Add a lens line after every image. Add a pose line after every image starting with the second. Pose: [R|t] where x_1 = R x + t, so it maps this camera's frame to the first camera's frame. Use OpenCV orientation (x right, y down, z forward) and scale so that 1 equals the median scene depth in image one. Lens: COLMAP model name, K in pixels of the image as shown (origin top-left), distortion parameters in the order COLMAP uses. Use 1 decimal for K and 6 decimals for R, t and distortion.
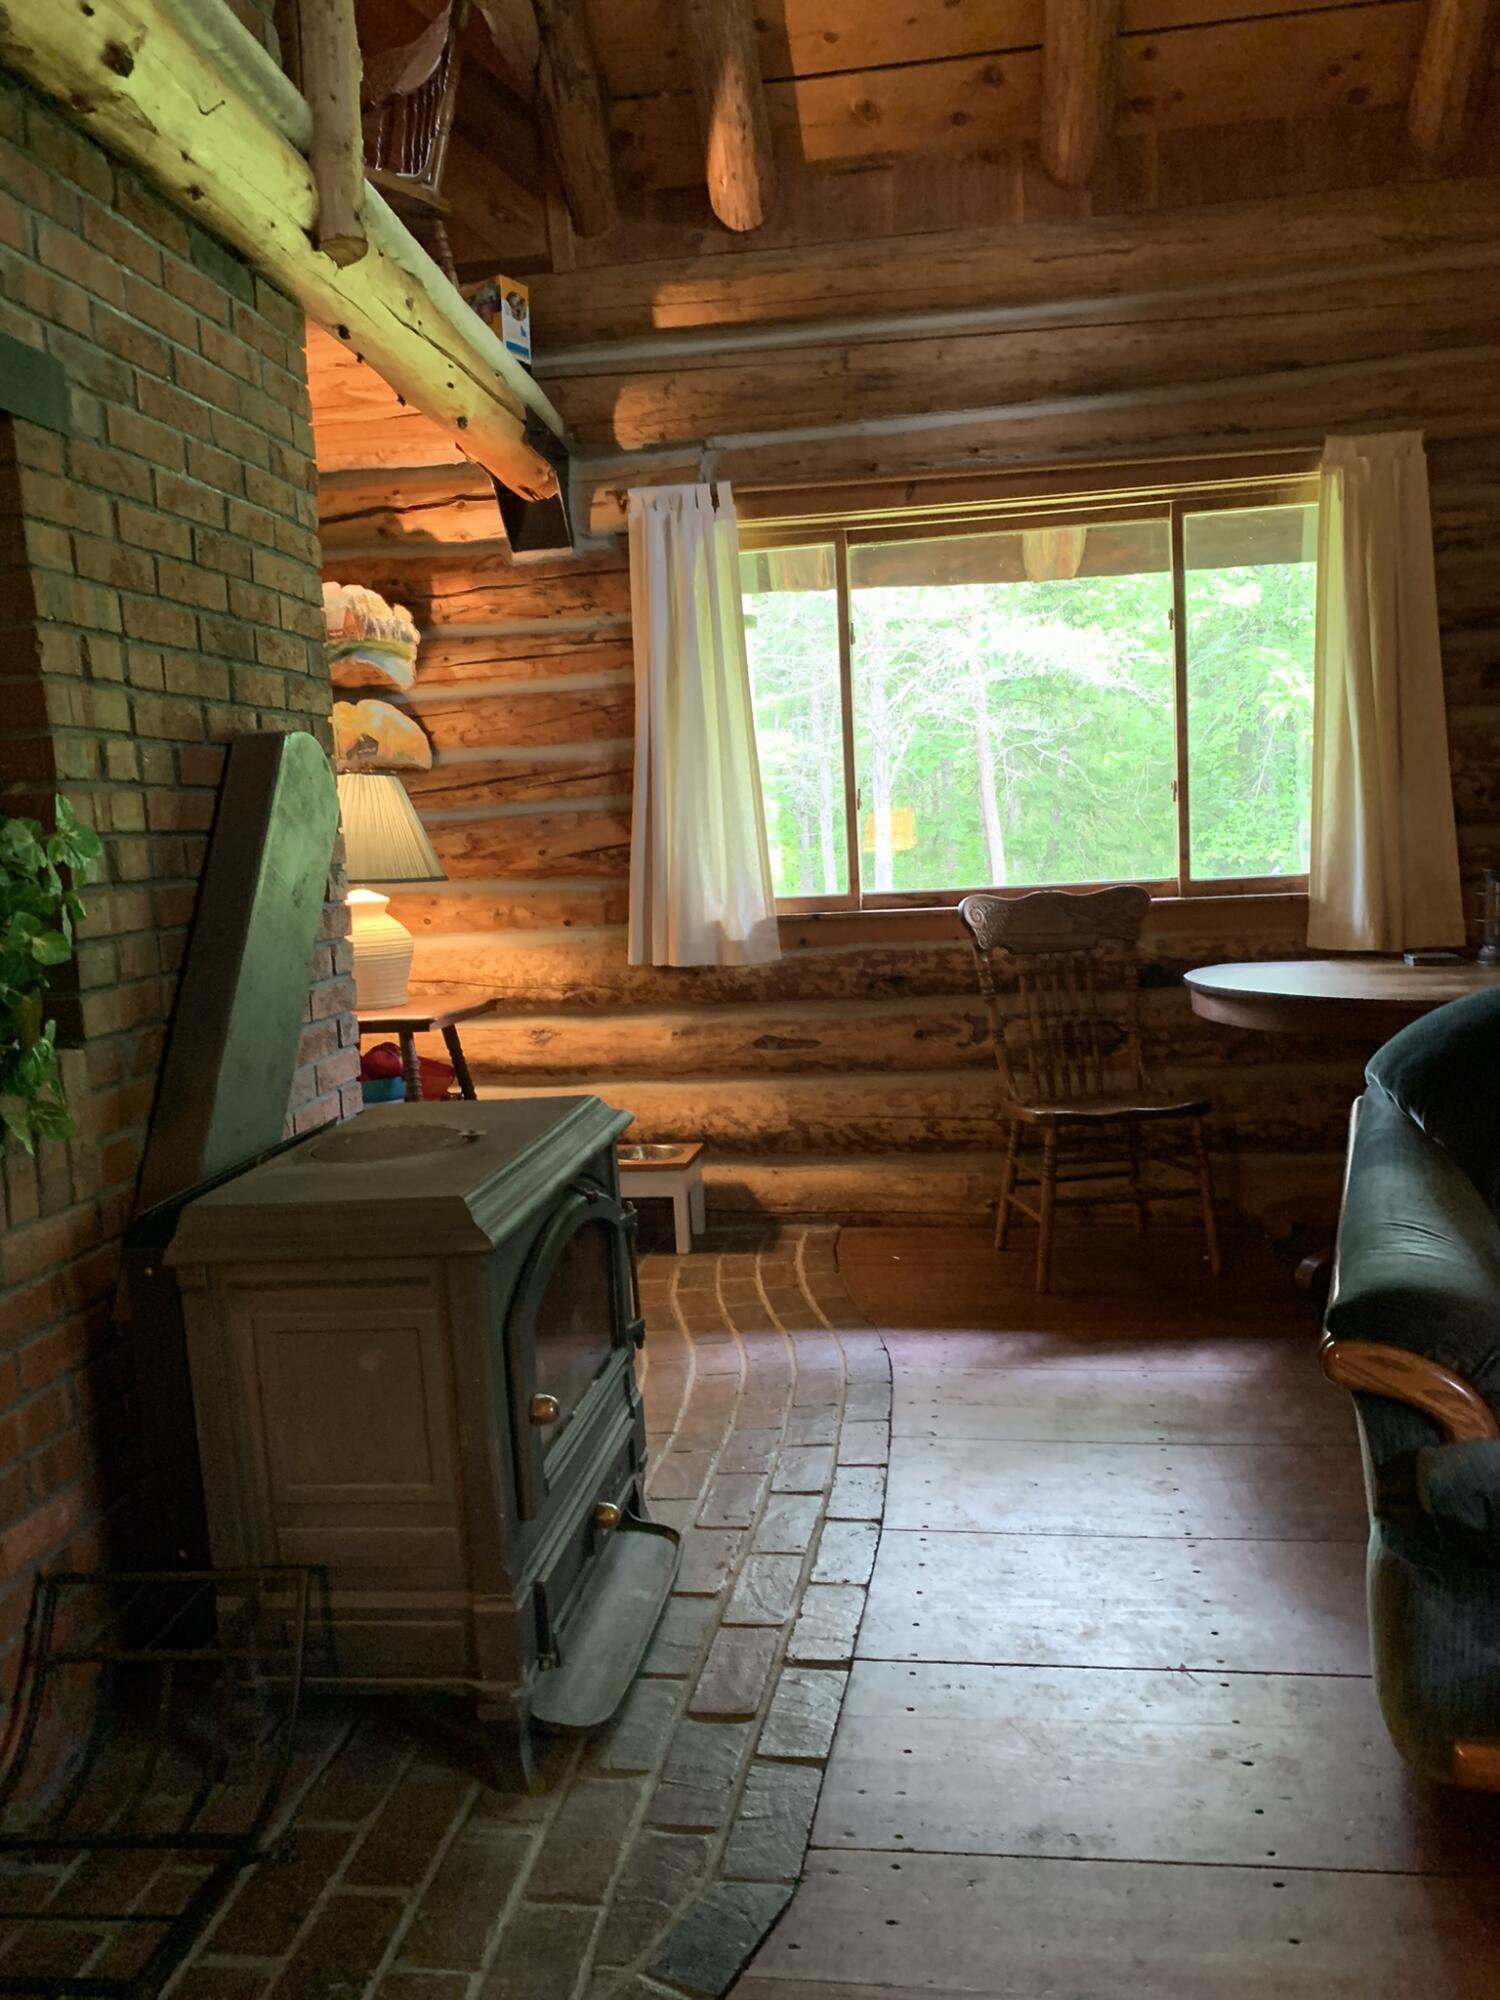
lens RADIAL K [[1524.7, 0, 757.0], [0, 1524.7, 1004.4], [0, 0, 1]] dist [0.027711, -0.067936]
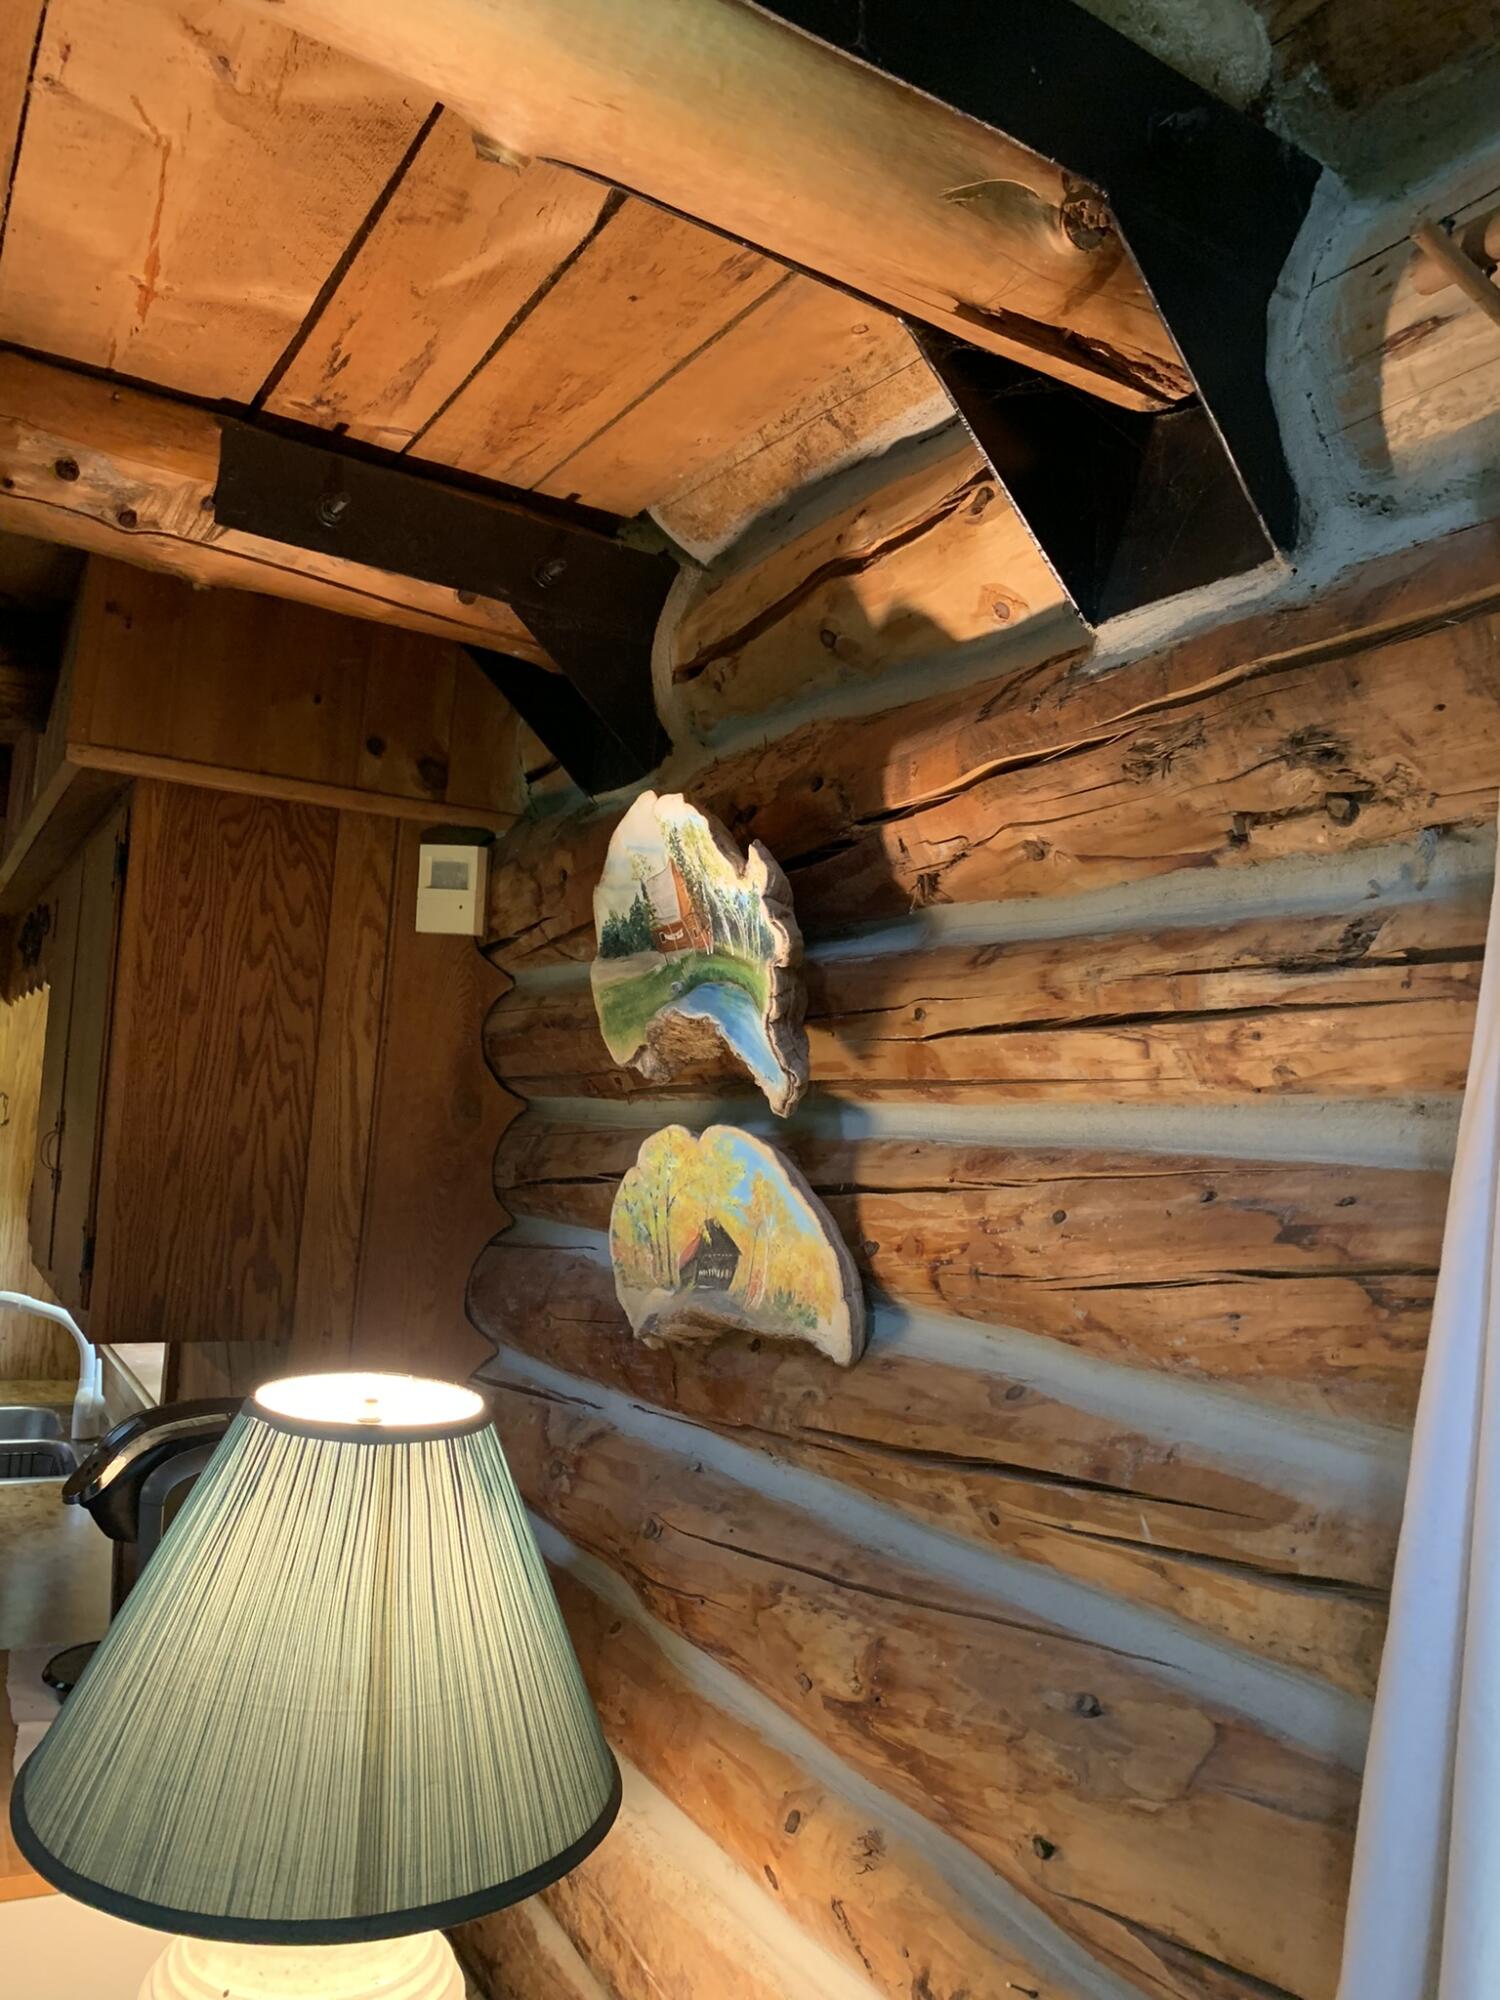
lens RADIAL K [[1524.7, 0, 740.8], [0, 1524.7, 1017.1], [0, 0, 1]] dist [0.027711, -0.067936]
pose [[0.626188, 0.033269, -0.778962, 0.006824], [-0.177163, 0.979026, -0.100603, -0.191493], [0.759277, 0.201000, 0.618948, 0.797919]]
